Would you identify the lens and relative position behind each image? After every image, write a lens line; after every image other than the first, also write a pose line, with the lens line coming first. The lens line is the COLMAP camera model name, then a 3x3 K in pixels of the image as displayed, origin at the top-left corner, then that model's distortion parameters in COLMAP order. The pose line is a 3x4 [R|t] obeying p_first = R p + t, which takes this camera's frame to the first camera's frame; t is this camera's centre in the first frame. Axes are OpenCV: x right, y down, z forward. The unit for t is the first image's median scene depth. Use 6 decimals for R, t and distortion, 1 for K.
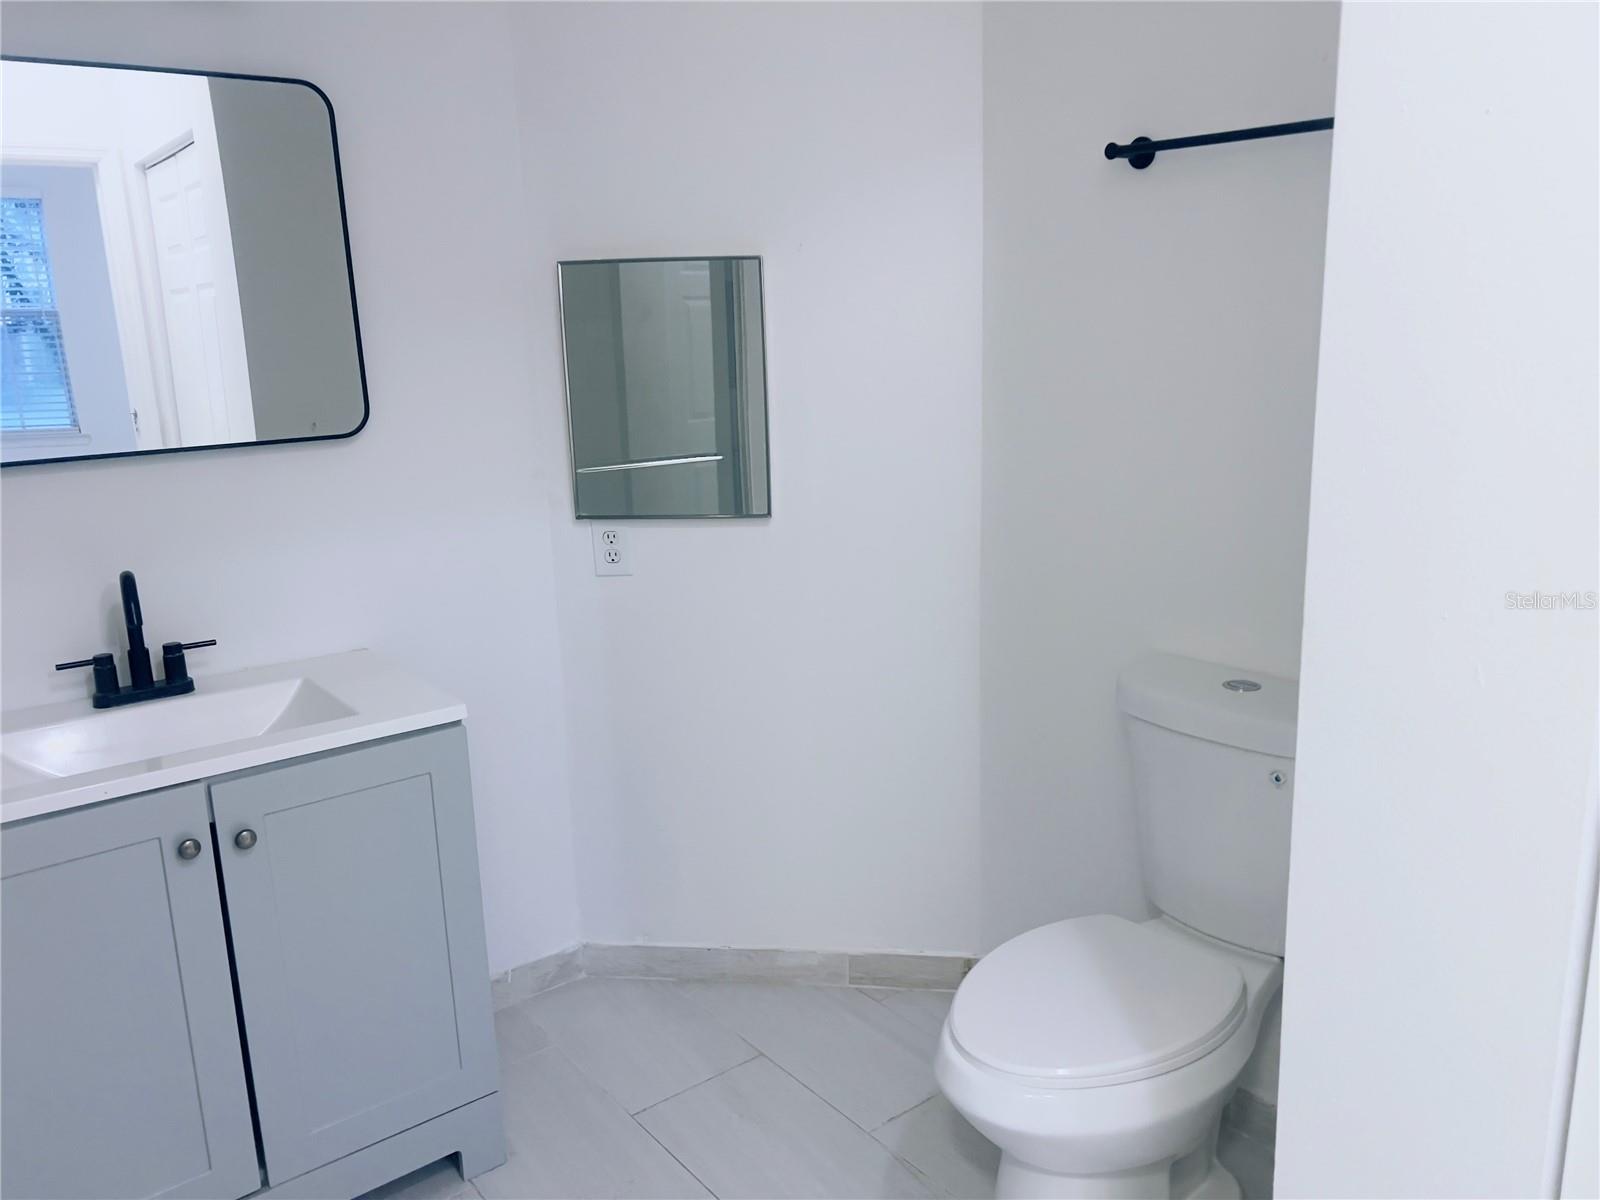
lens RADIAL K [[1213.7, 0, 814.4], [0, 1213.7, 599.3], [0, 0, 1]] dist [0.017780, -0.006764]
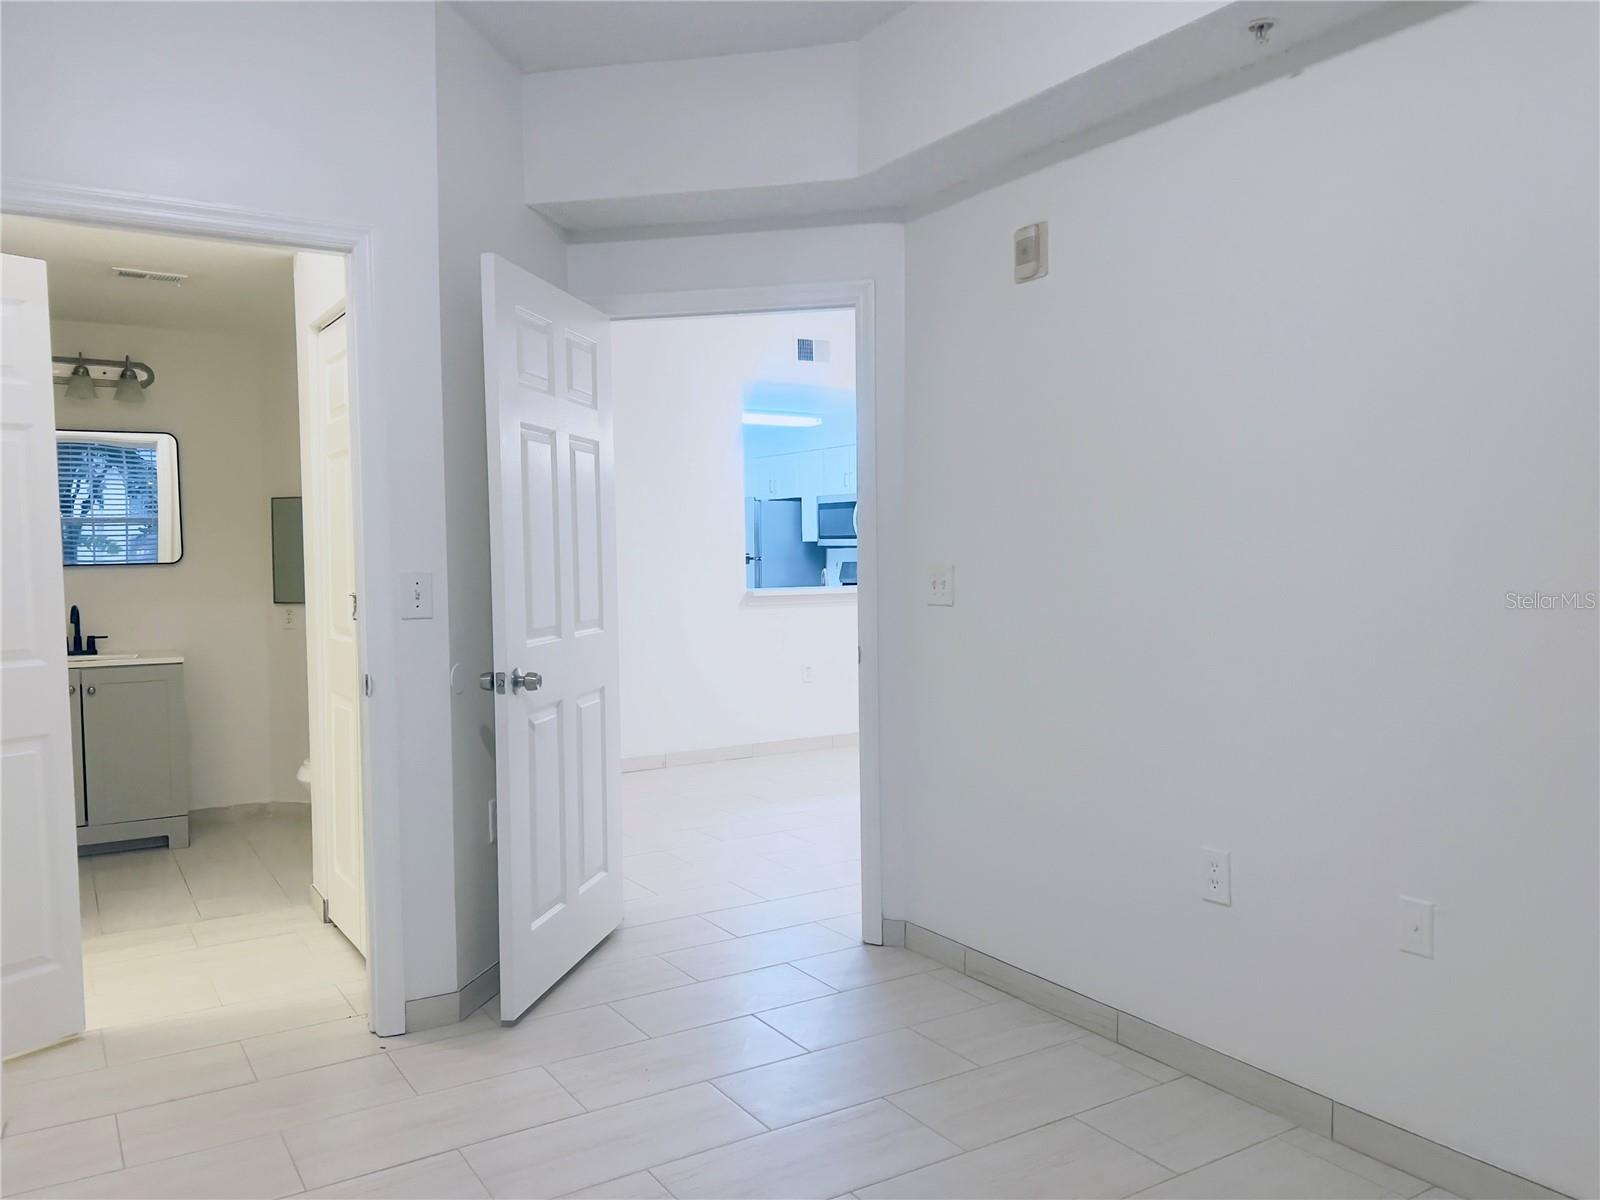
lens RADIAL K [[1199.8, 0, 792.3], [0, 1199.8, 605.7], [0, 0, 1]] dist [0.058544, -0.065633]
pose [[0.992966, 0.024409, -0.115852, 1.007442], [-0.043928, 0.984627, -0.169058, 0.272099], [0.109945, 0.172958, 0.978774, -1.116644]]
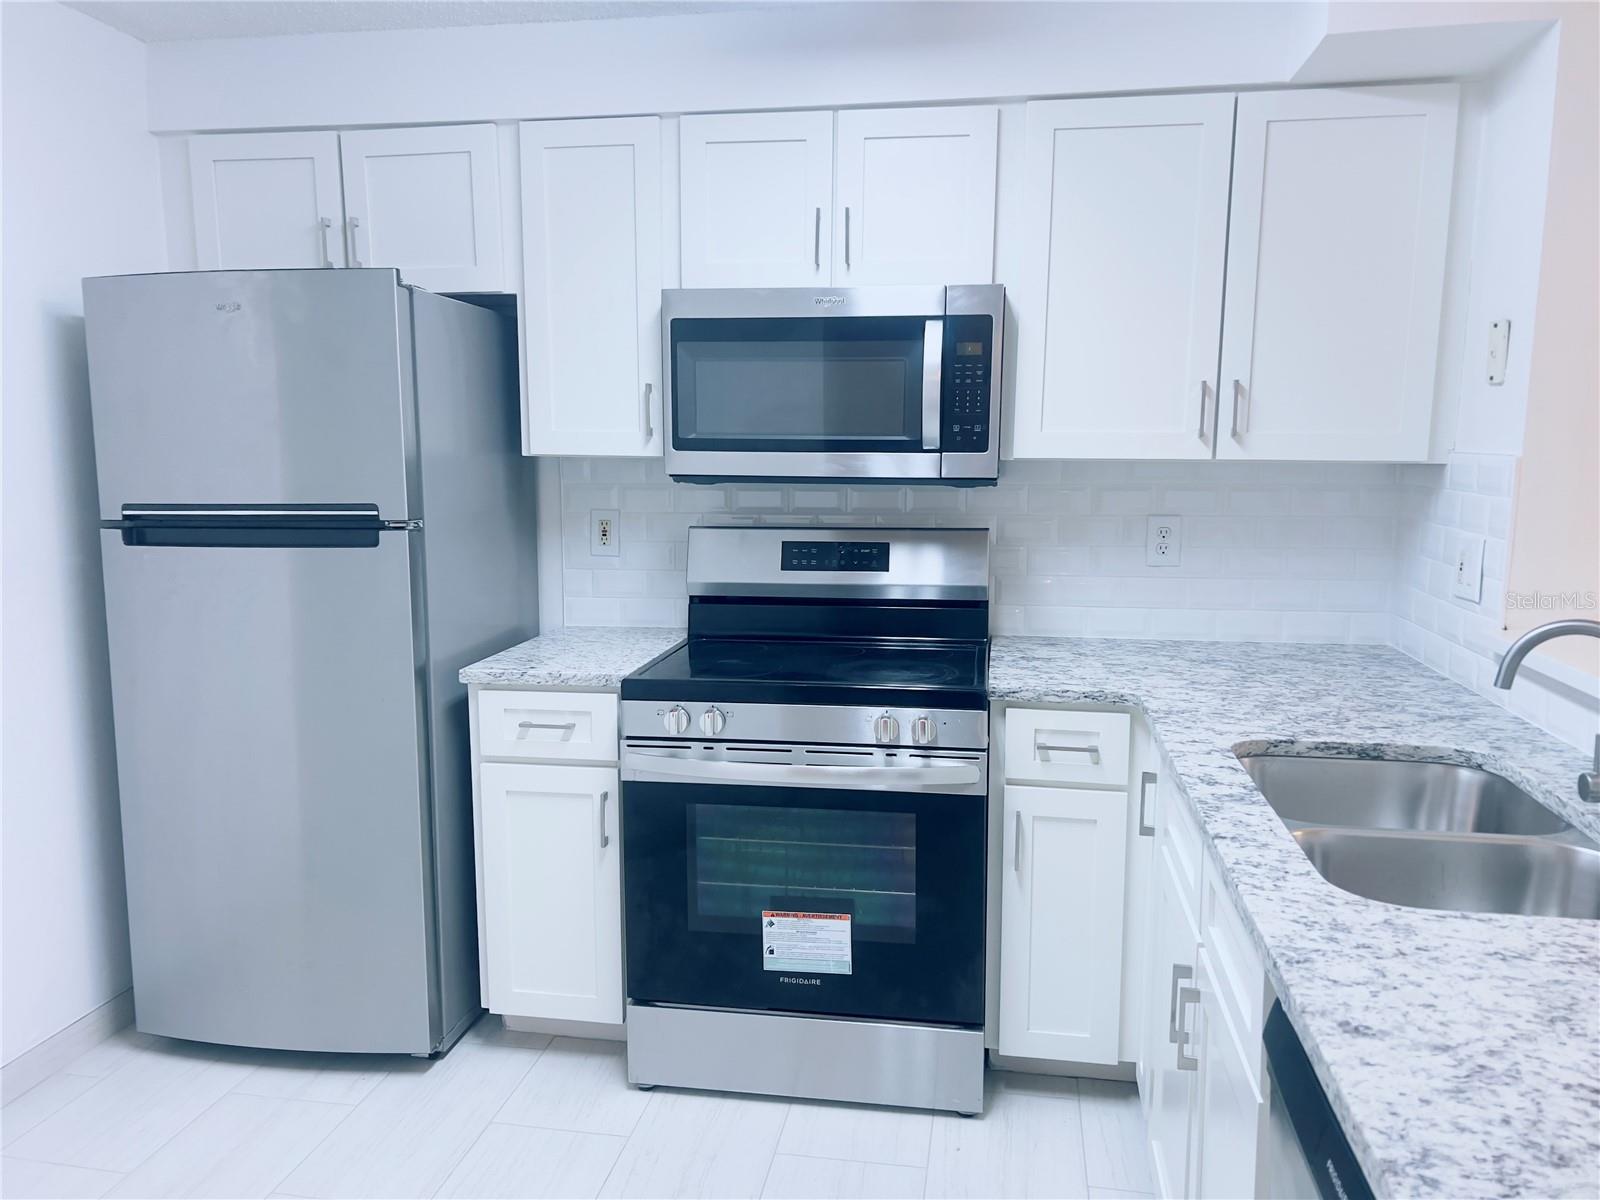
lens RADIAL K [[1199.8, 0, 792.3], [0, 1199.8, 605.7], [0, 0, 1]] dist [0.058544, -0.065633]
pose [[0.743671, -0.060549, 0.665798, 0.031110], [0.124623, 0.990990, -0.049076, -0.365110], [-0.656828, 0.119470, 0.744516, 1.668236]]
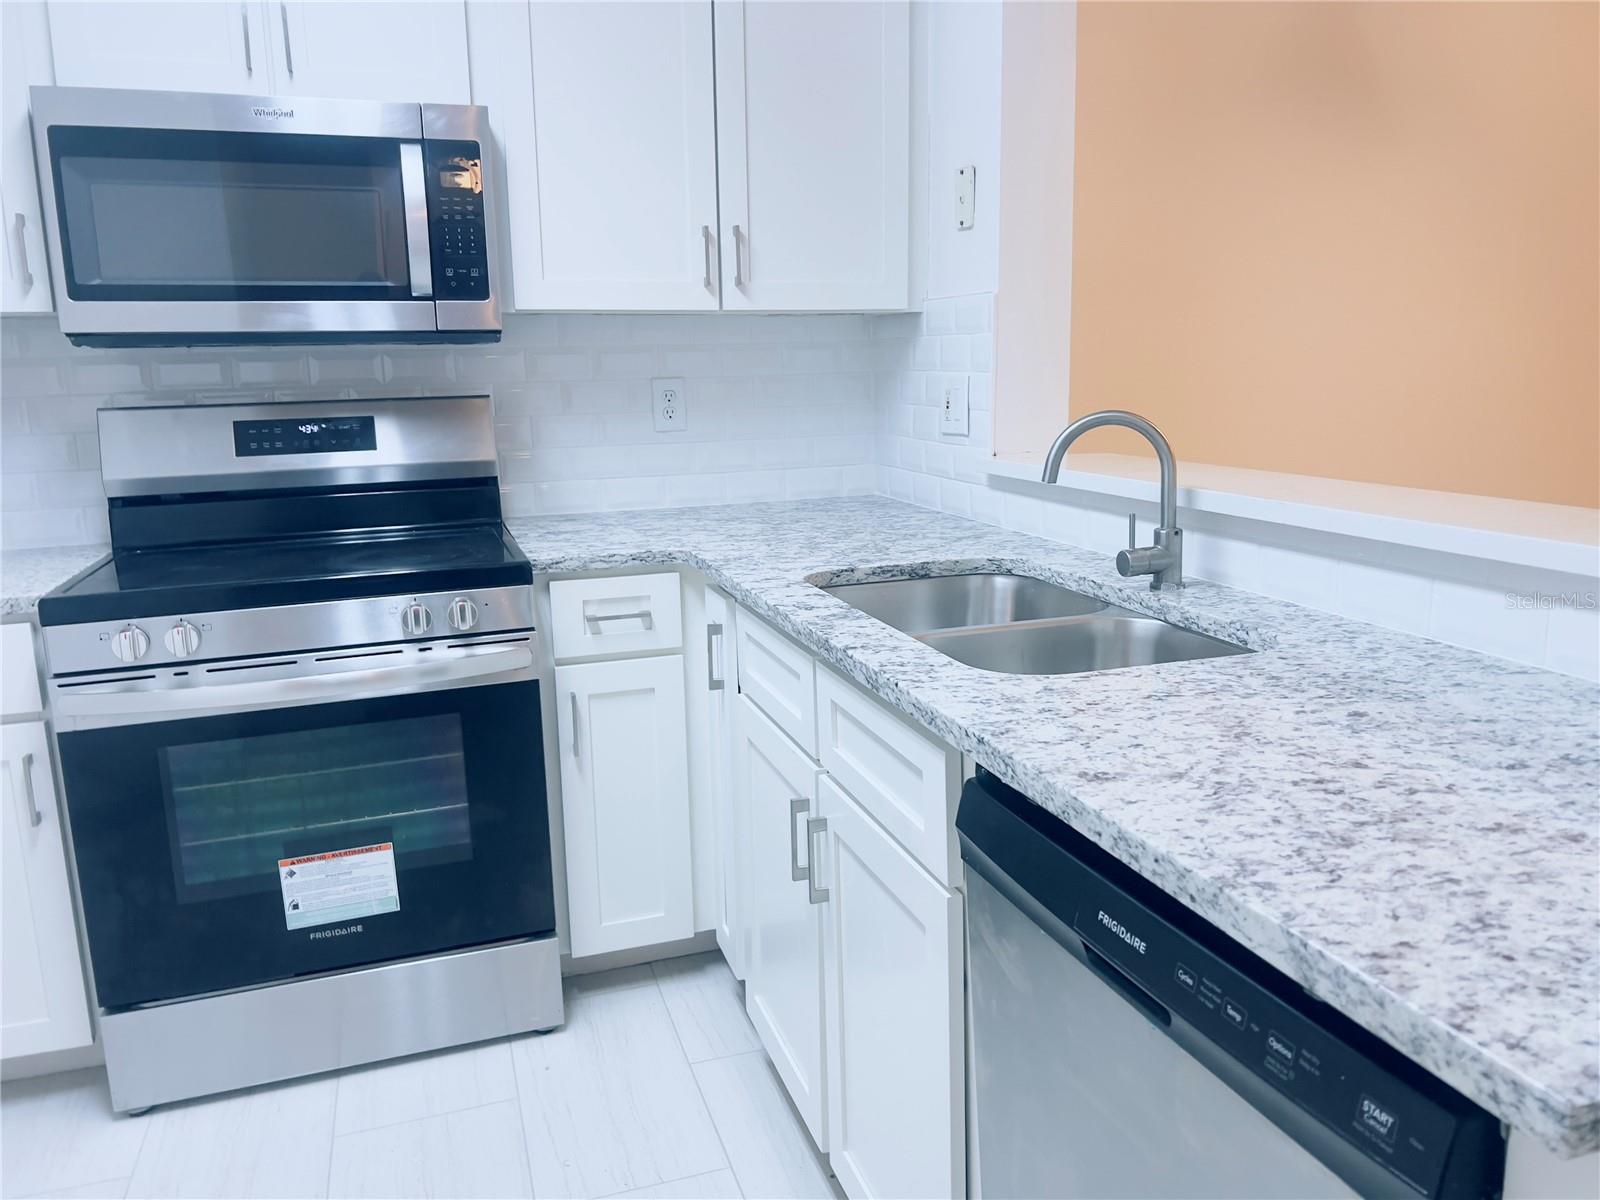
lens RADIAL K [[1201.2, 0, 794.0], [0, 1201.2, 591.2], [0, 0, 1]] dist [0.089700, -0.119603]
pose [[0.348177, -0.153287, 0.924811, 0.046375], [0.221829, 0.971993, 0.077593, -0.332517], [-0.910804, 0.178134, 0.372430, 1.792018]]
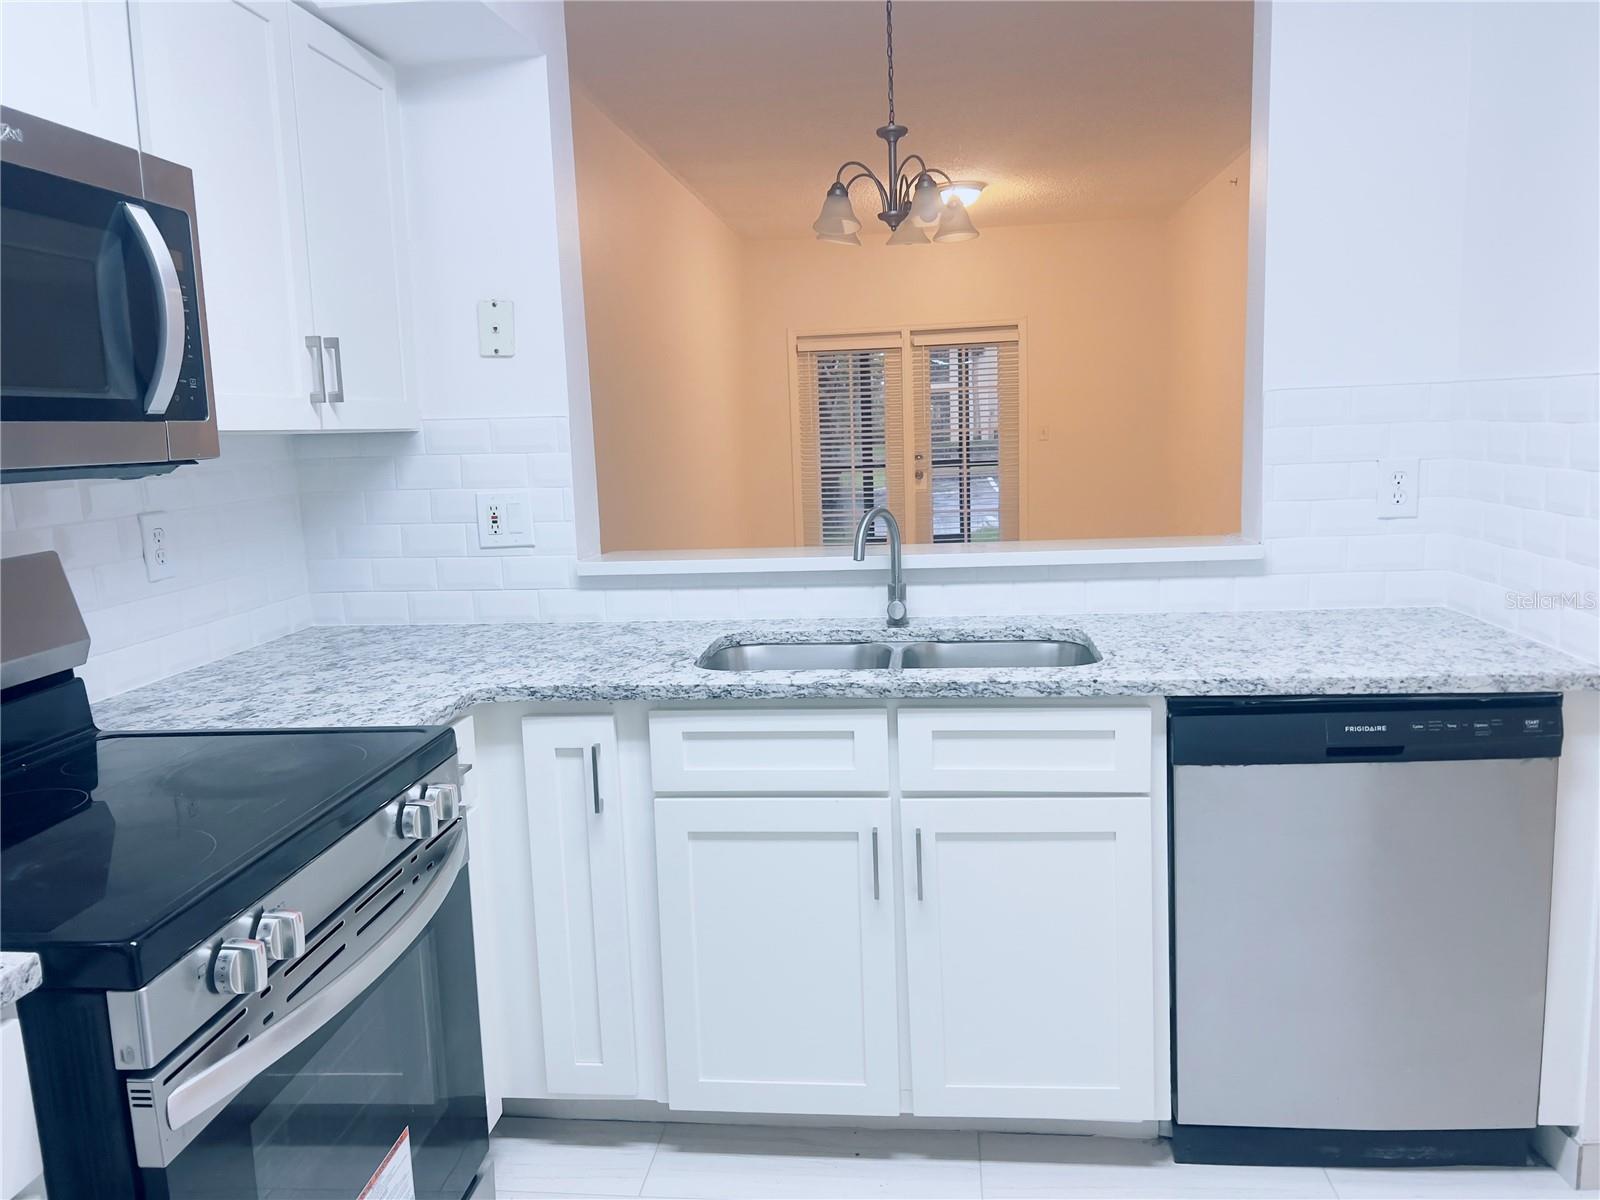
lens RADIAL K [[1208.3, 0, 801.5], [0, 1208.3, 603.7], [0, 0, 1]] dist [0.049404, -0.071203]
pose [[-0.712406, -0.047733, 0.700142, 0.114890], [0.213854, 0.935464, 0.281376, -0.543797], [-0.668389, 0.350183, -0.656222, 2.543795]]
